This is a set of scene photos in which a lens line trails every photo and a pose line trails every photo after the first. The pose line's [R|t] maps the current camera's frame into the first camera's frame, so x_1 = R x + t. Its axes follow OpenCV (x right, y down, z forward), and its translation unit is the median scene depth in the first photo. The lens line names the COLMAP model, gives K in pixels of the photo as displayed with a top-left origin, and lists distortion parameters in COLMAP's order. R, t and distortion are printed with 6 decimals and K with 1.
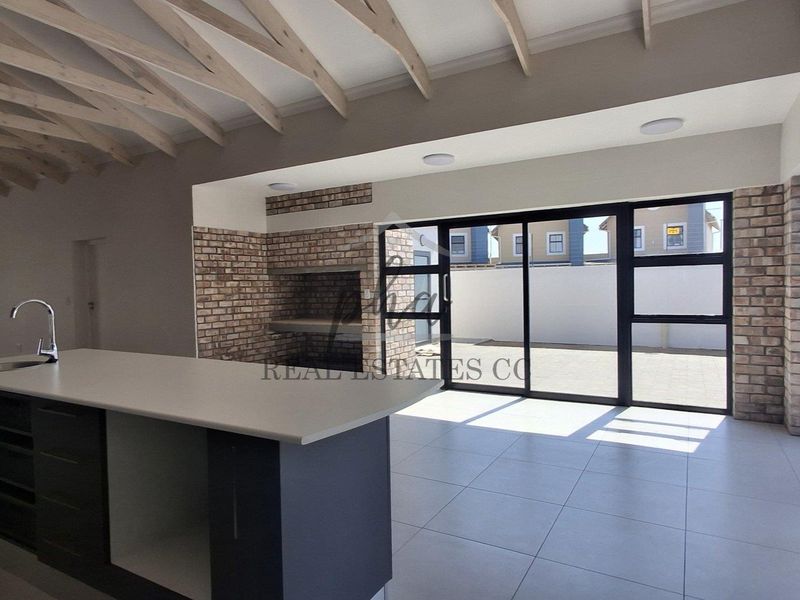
lens RADIAL K [[493.1, 0, 399.6], [0, 493.1, 300.2], [0, 0, 1]] dist [0.007263, 0.005559]
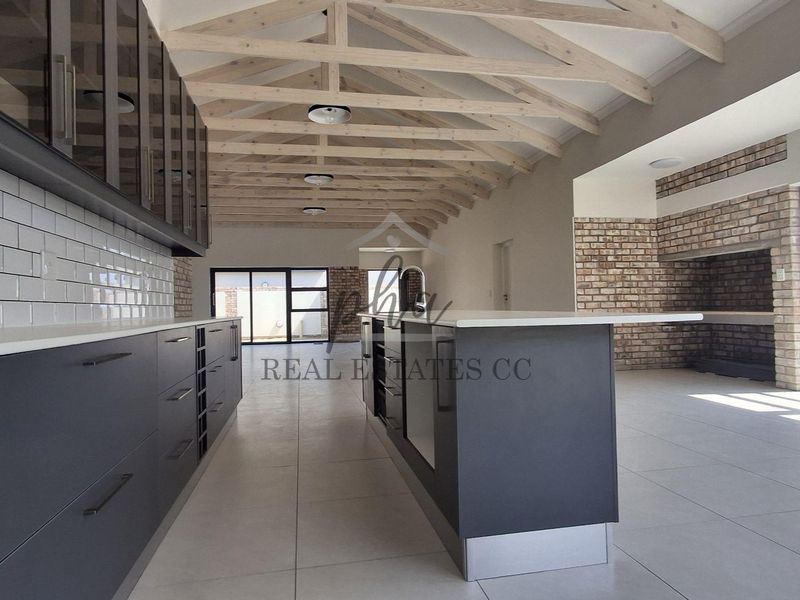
lens RADIAL K [[493.1, 0, 415.3], [0, 493.1, 299.7], [0, 0, 1]] dist [0.007263, 0.005559]
pose [[0.680914, -0.008063, -0.732319, 0.117803], [-0.010998, 0.999714, -0.021233, 0.050408], [0.732281, 0.022512, 0.680631, 0.025901]]
